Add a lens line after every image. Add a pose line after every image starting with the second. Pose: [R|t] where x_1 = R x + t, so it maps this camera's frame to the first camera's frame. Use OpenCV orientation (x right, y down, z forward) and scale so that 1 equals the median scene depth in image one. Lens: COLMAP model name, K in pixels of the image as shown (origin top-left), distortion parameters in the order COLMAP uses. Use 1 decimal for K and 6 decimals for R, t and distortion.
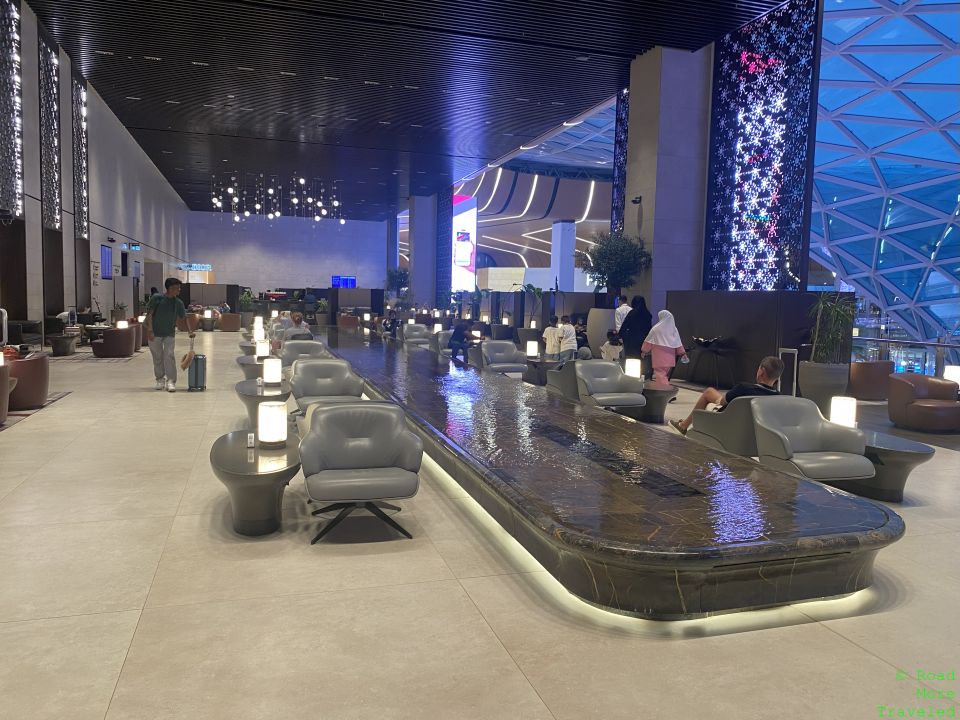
lens RADIAL K [[730.2, 0, 480.0], [0, 730.2, 360.0], [0, 0, 1]] dist [0.009920, -0.010465]
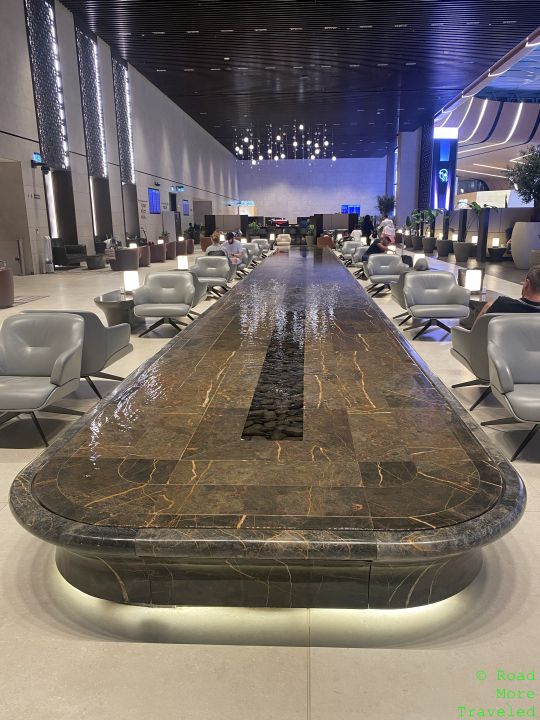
lens RADIAL K [[547.7, 0, 270.0], [0, 547.7, 360.0], [0, 0, 1]] dist [0.009920, -0.010465]
pose [[0.933674, 0.053937, -0.354040, 0.061473], [0.002997, 0.987382, 0.158329, 0.000183], [0.358112, -0.148889, 0.921731, 0.055756]]
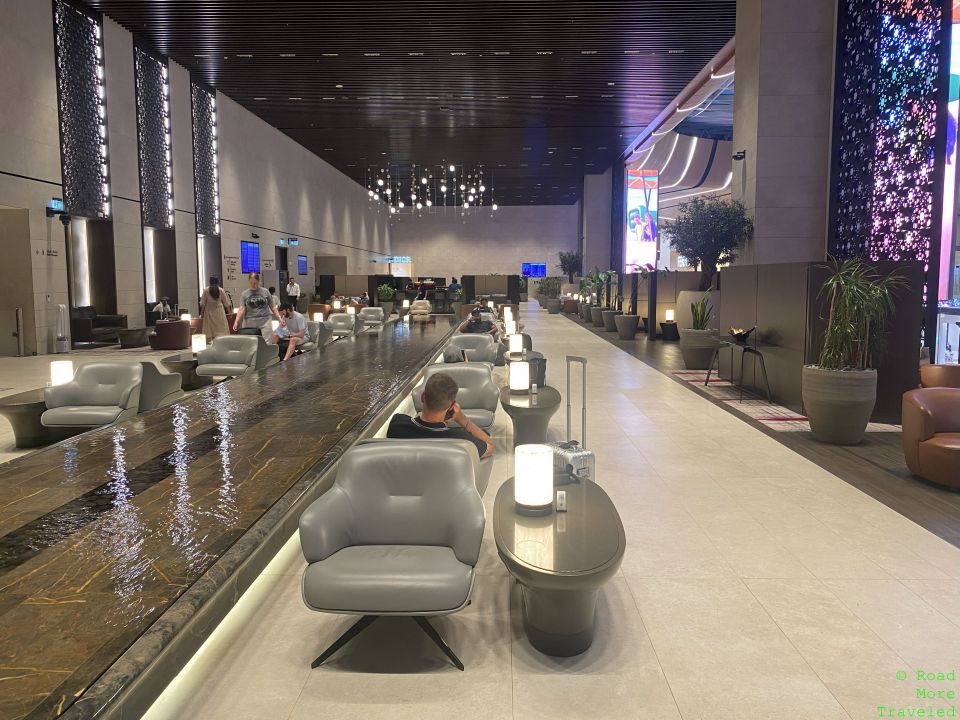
lens RADIAL K [[724.7, 0, 475.5], [0, 724.7, 341.6], [0, 0, 1]] dist [0.041162, -0.068140]
pose [[0.944197, 0.000909, -0.329381, 0.113303], [-0.002640, 0.999985, -0.004809, -0.005028], [0.329371, 0.005410, 0.944185, 0.081845]]
